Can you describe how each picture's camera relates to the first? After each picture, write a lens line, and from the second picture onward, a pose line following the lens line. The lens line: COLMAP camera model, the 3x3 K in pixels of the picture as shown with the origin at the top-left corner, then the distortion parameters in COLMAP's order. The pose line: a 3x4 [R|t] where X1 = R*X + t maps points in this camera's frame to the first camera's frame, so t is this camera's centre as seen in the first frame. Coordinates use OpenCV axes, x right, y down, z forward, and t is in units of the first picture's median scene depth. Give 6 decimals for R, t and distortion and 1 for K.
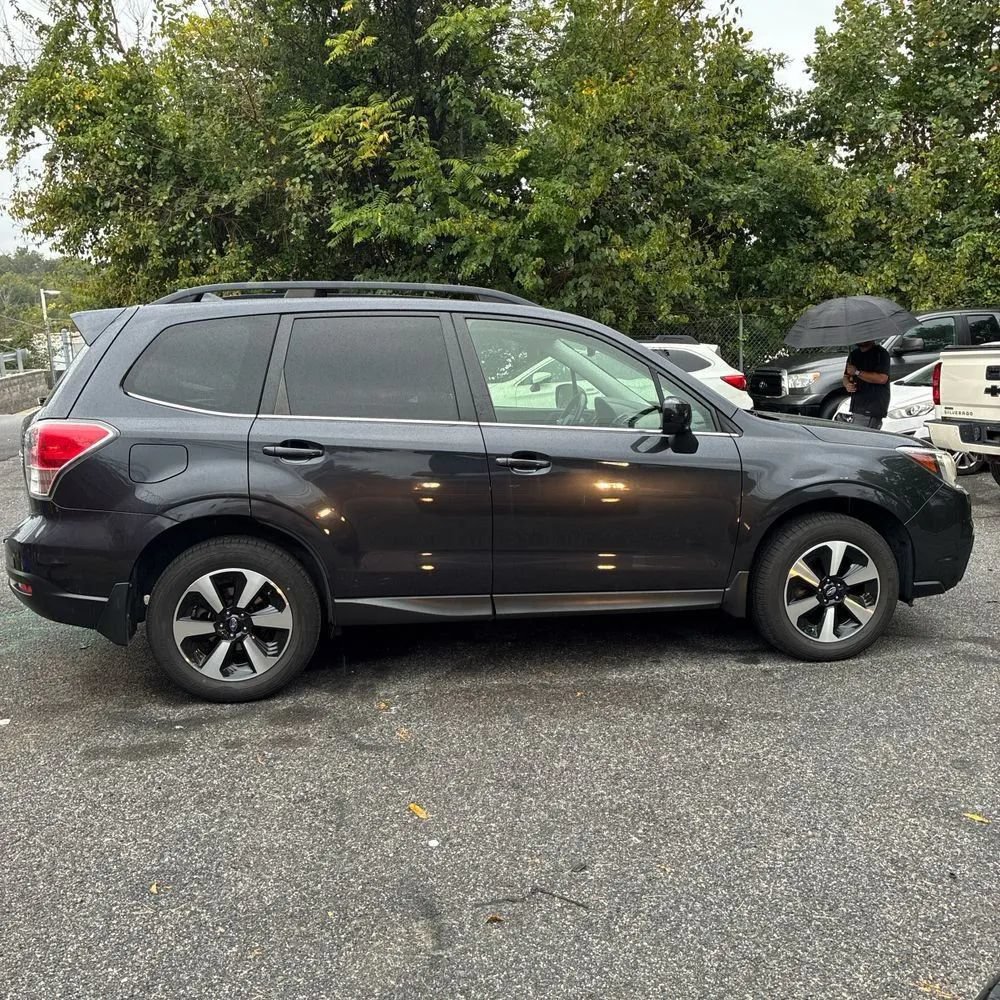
lens RADIAL K [[989.8, 0, 500.0], [0, 989.8, 500.0], [0, 0, 1]] dist [0.021338, -0.002303]
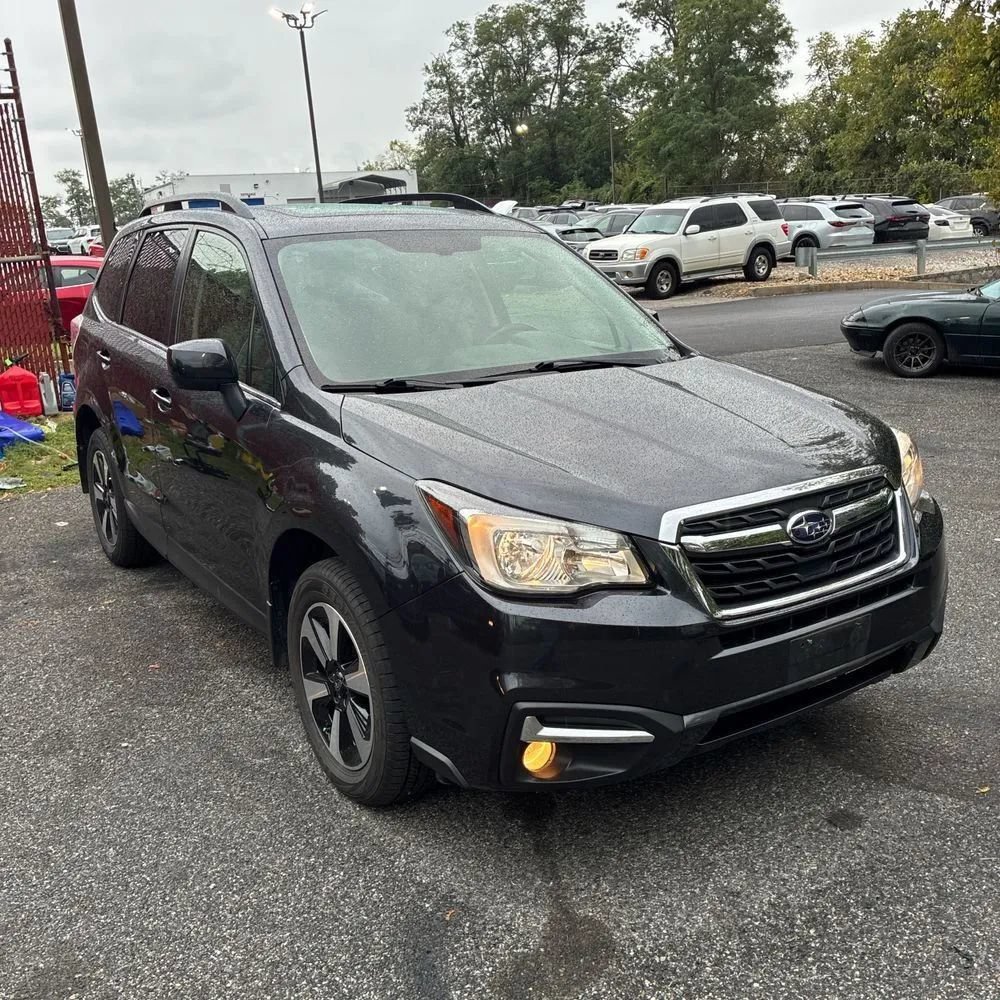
lens RADIAL K [[1001.2, 0, 512.6], [0, 1001.2, 502.9], [0, 0, 1]] dist [0.002206, 0.021422]
pose [[0.417376, 0.234264, -0.878019, 0.282684], [-0.118101, 0.971989, 0.203196, -0.048946], [0.901027, 0.018886, 0.433352, 0.262181]]
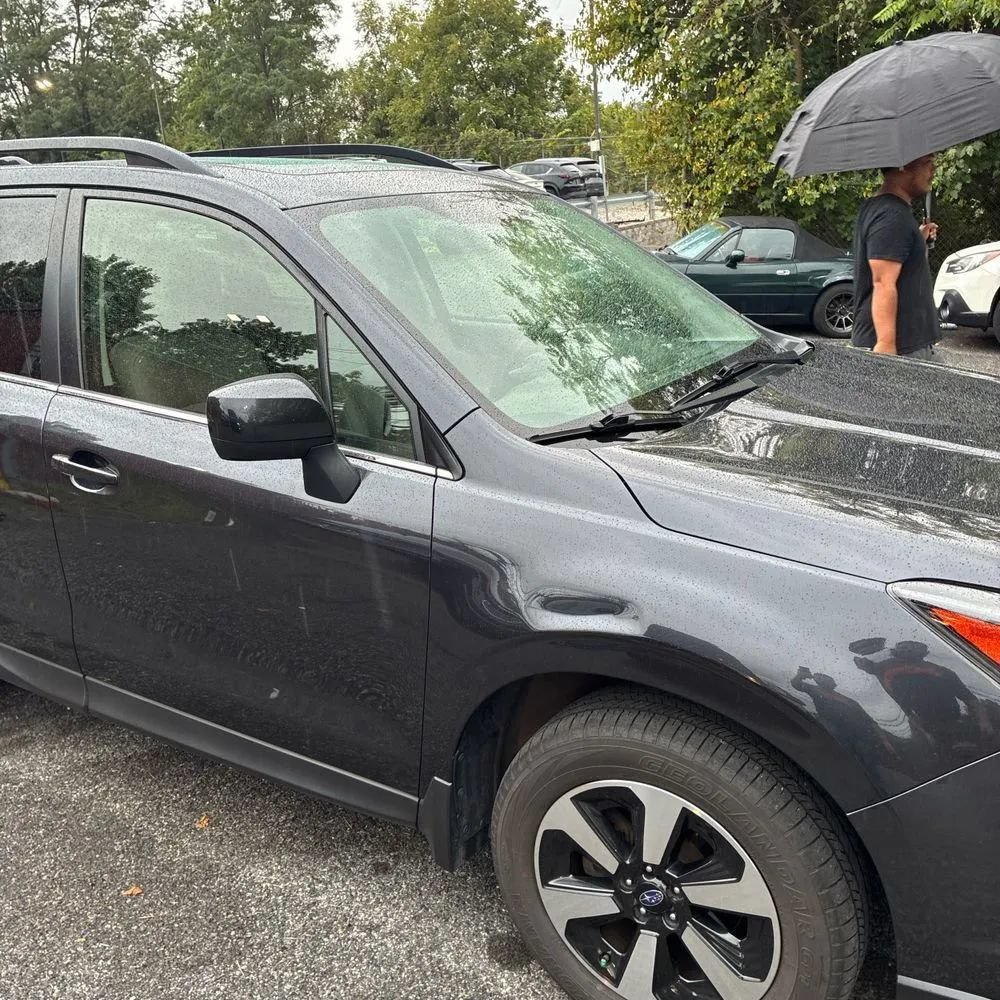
lens RADIAL K [[1007.9, 0, 492.2], [0, 1007.9, 494.7], [0, 0, 1]] dist [0.005689, 0.020375]
pose [[0.744948, 0.176633, -0.643315, 0.163658], [-0.072037, 0.979972, 0.185650, -0.042678], [0.663222, -0.091958, 0.742752, 0.214026]]
